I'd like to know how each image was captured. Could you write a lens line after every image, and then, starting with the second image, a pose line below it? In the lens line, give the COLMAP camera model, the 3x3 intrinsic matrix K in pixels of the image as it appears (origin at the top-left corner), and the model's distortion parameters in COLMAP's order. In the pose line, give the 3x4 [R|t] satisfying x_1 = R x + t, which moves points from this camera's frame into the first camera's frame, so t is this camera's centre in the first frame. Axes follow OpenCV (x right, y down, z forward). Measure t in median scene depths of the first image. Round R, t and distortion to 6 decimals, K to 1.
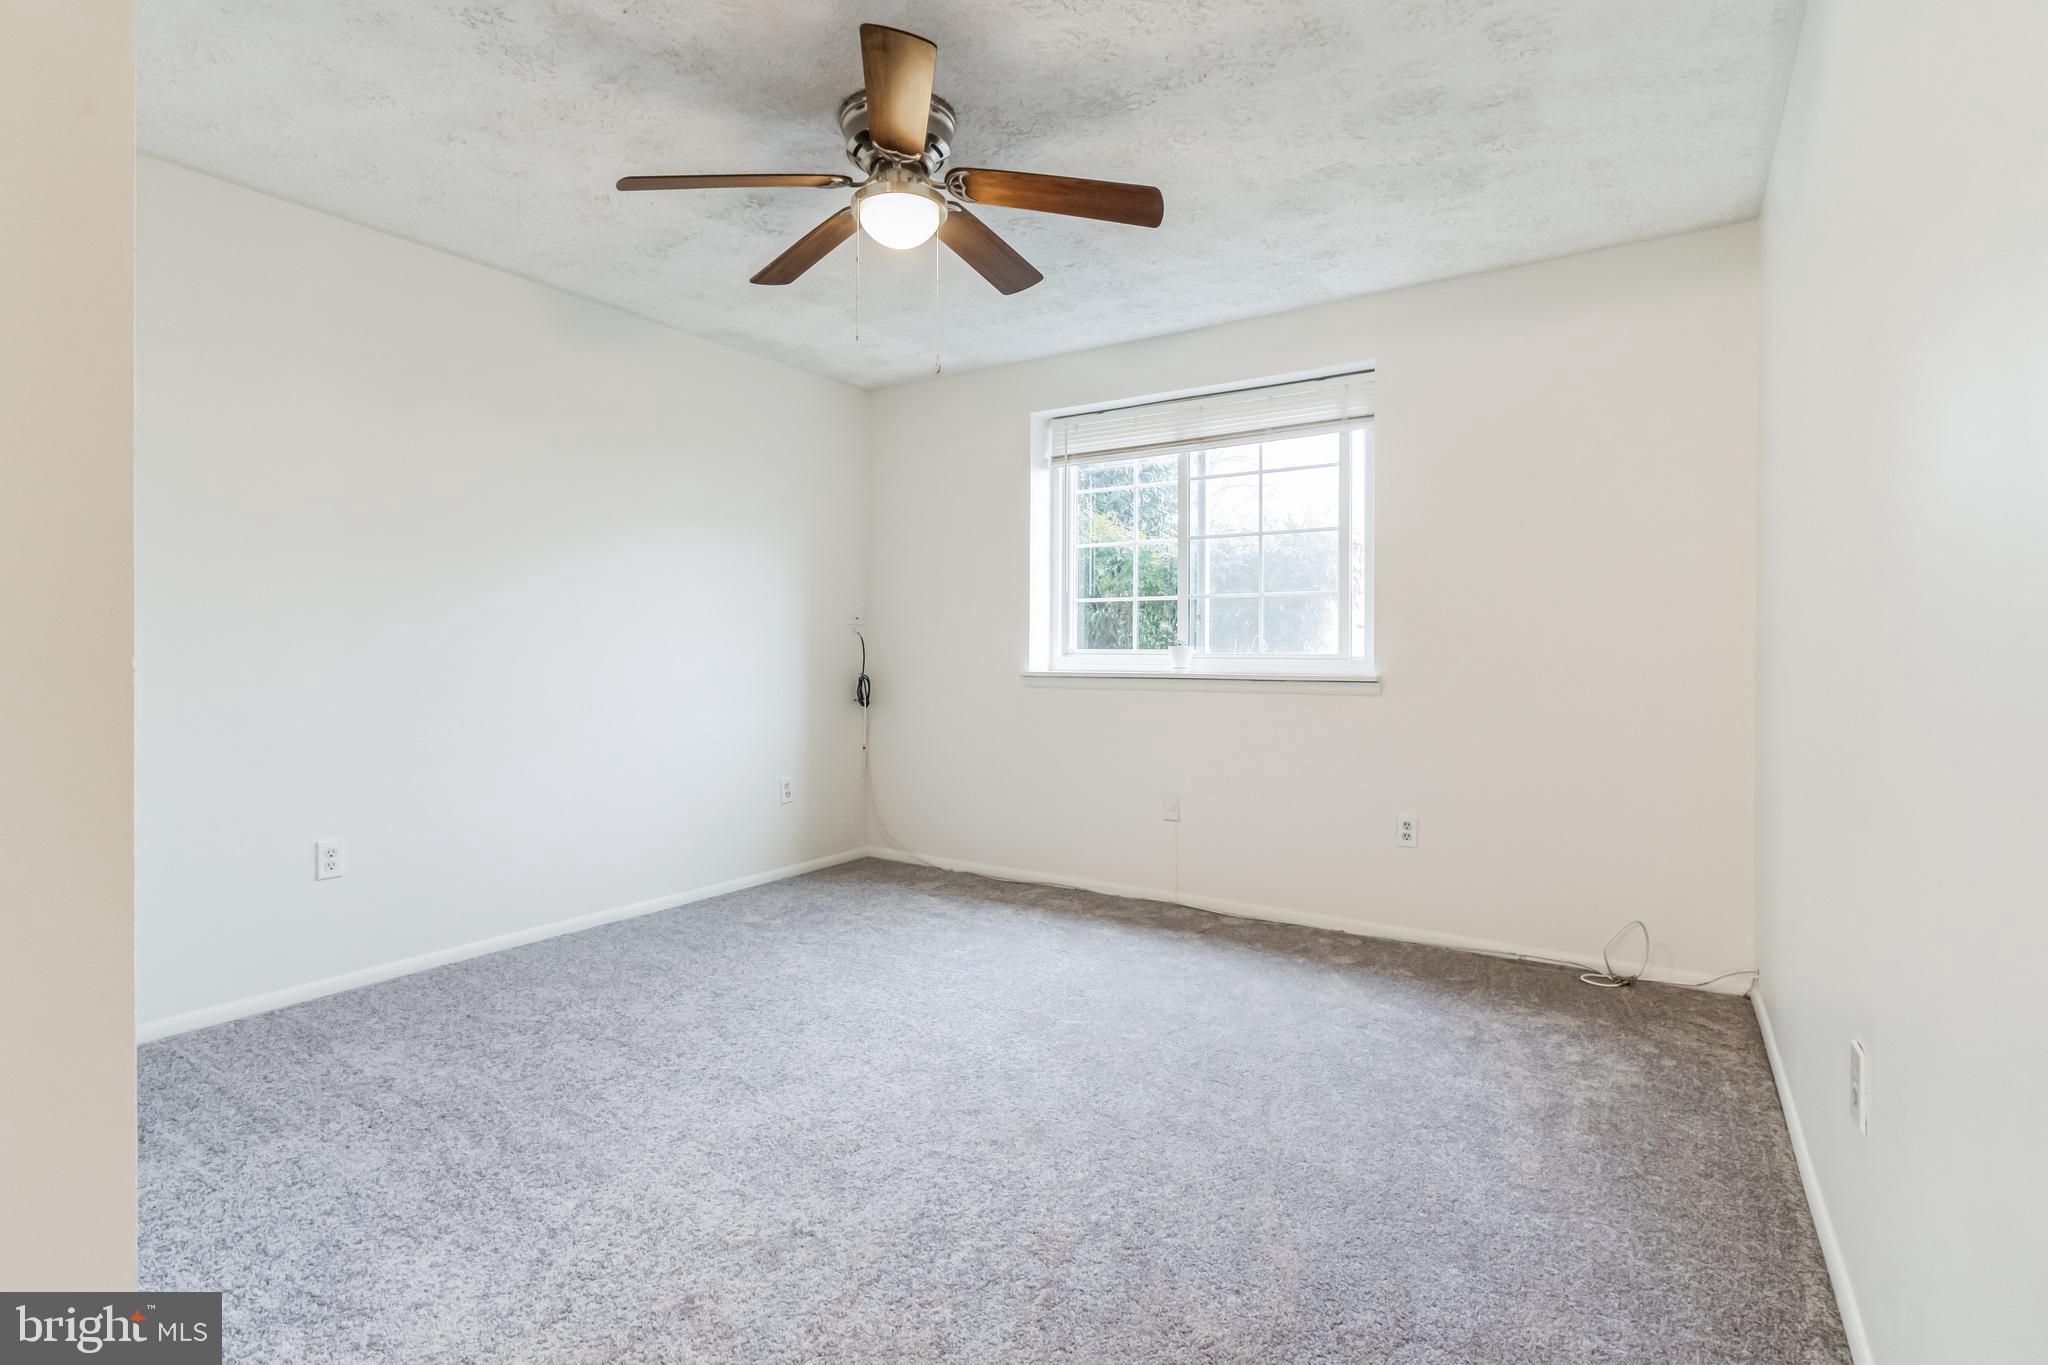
lens RADIAL K [[946.9, 0, 1021.4], [0, 946.9, 642.7], [0, 0, 1]] dist [0.001156, 0.000211]
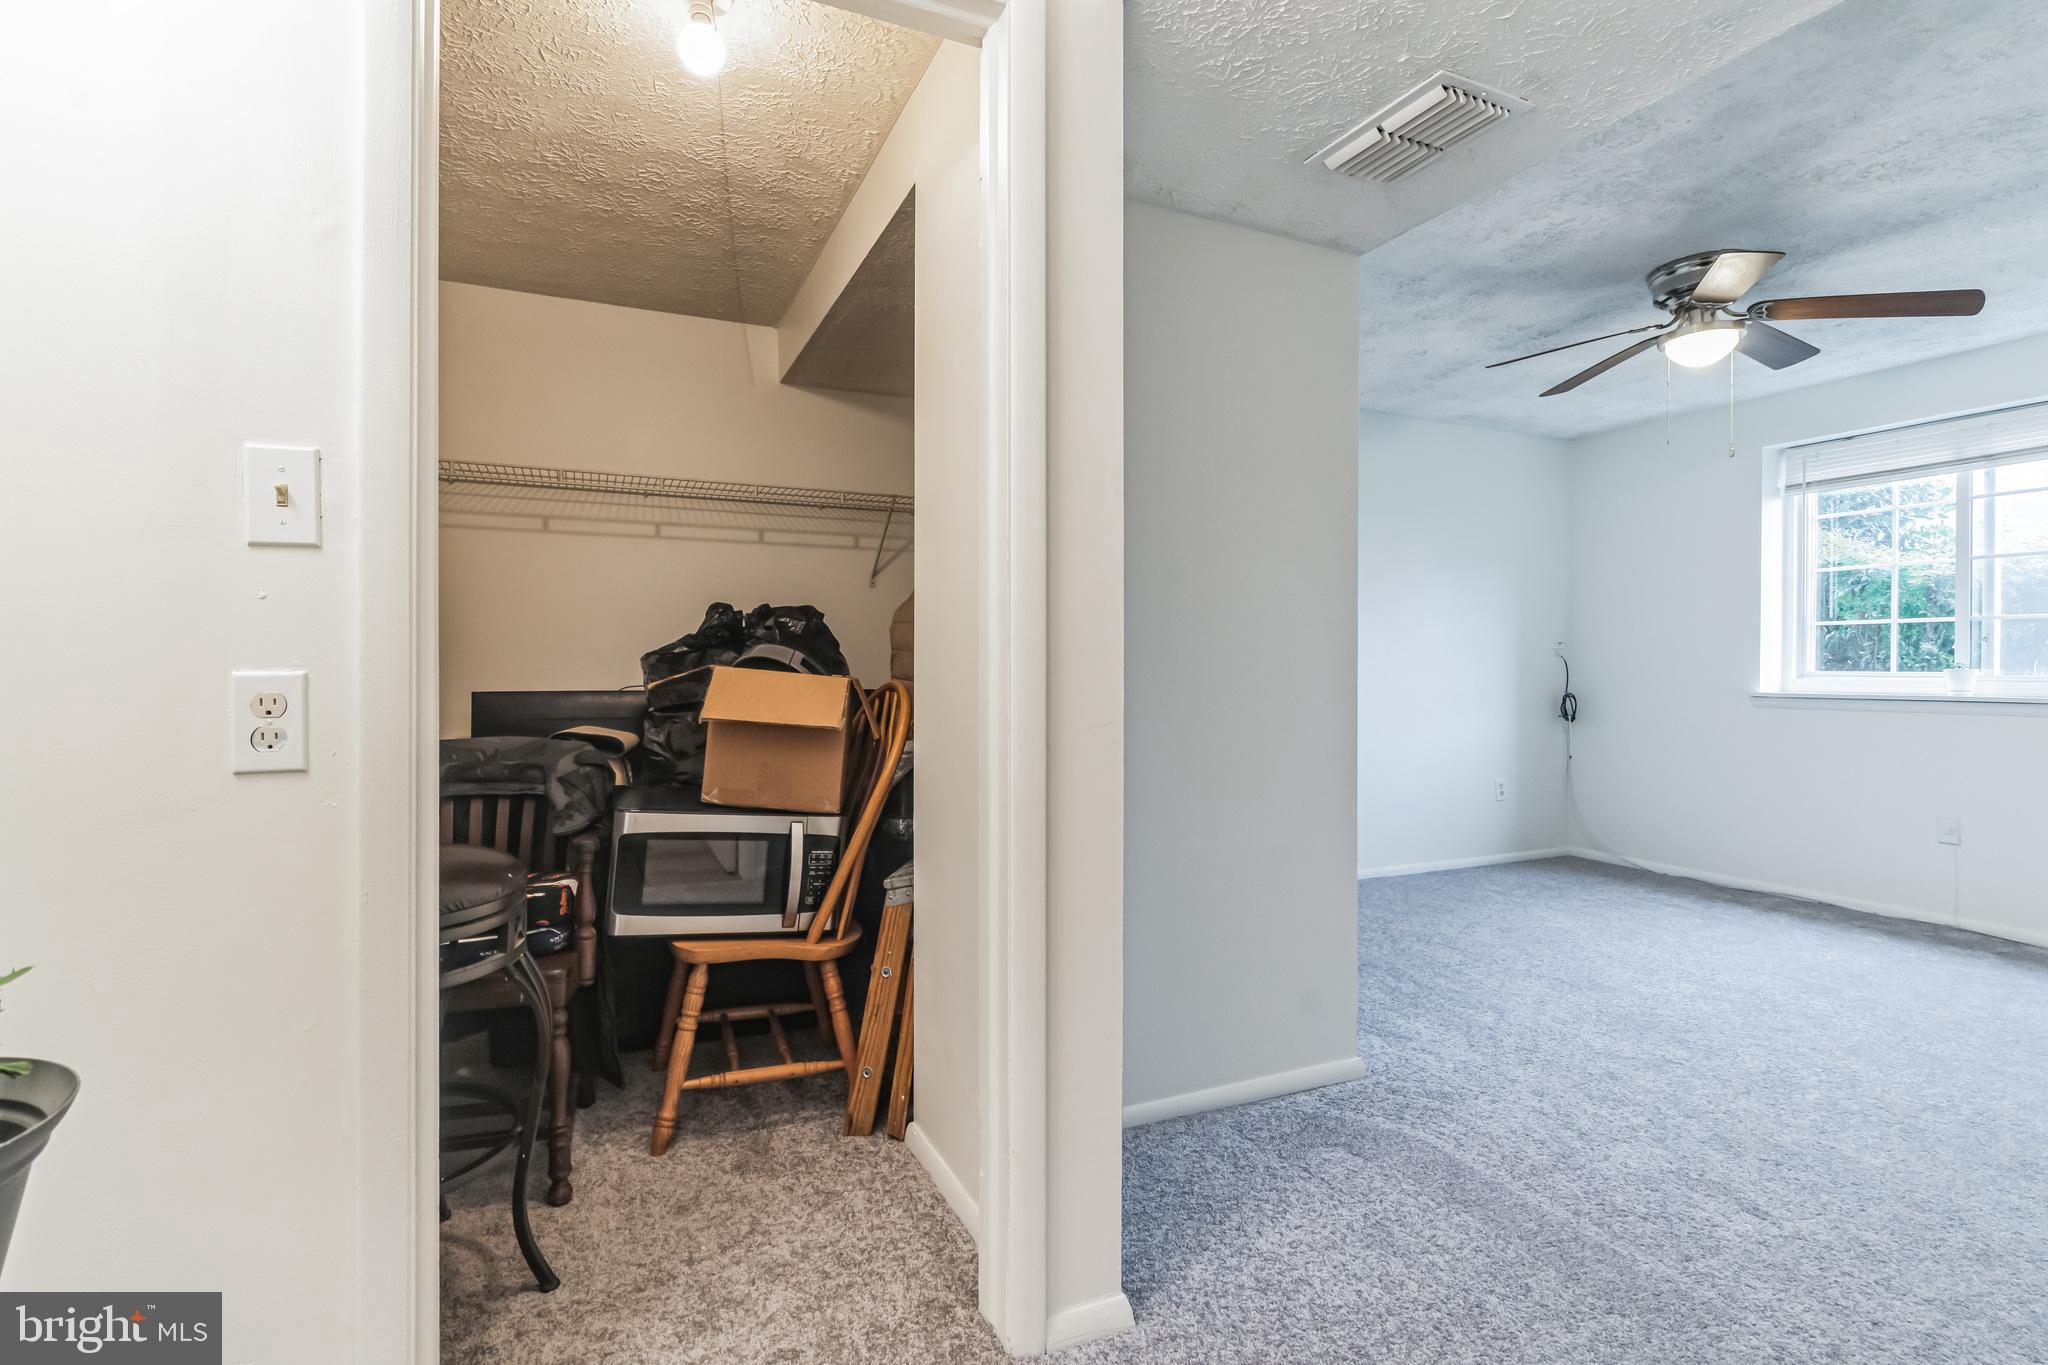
lens RADIAL K [[963.0, 0, 1019.6], [0, 963.0, 663.9], [0, 0, 1]] dist [0.001196, 0.000513]
pose [[0.847660, -0.001925, -0.530537, -0.124818], [0.004304, 0.999985, 0.003249, -0.008495], [0.530523, -0.005037, 0.847656, -0.357138]]
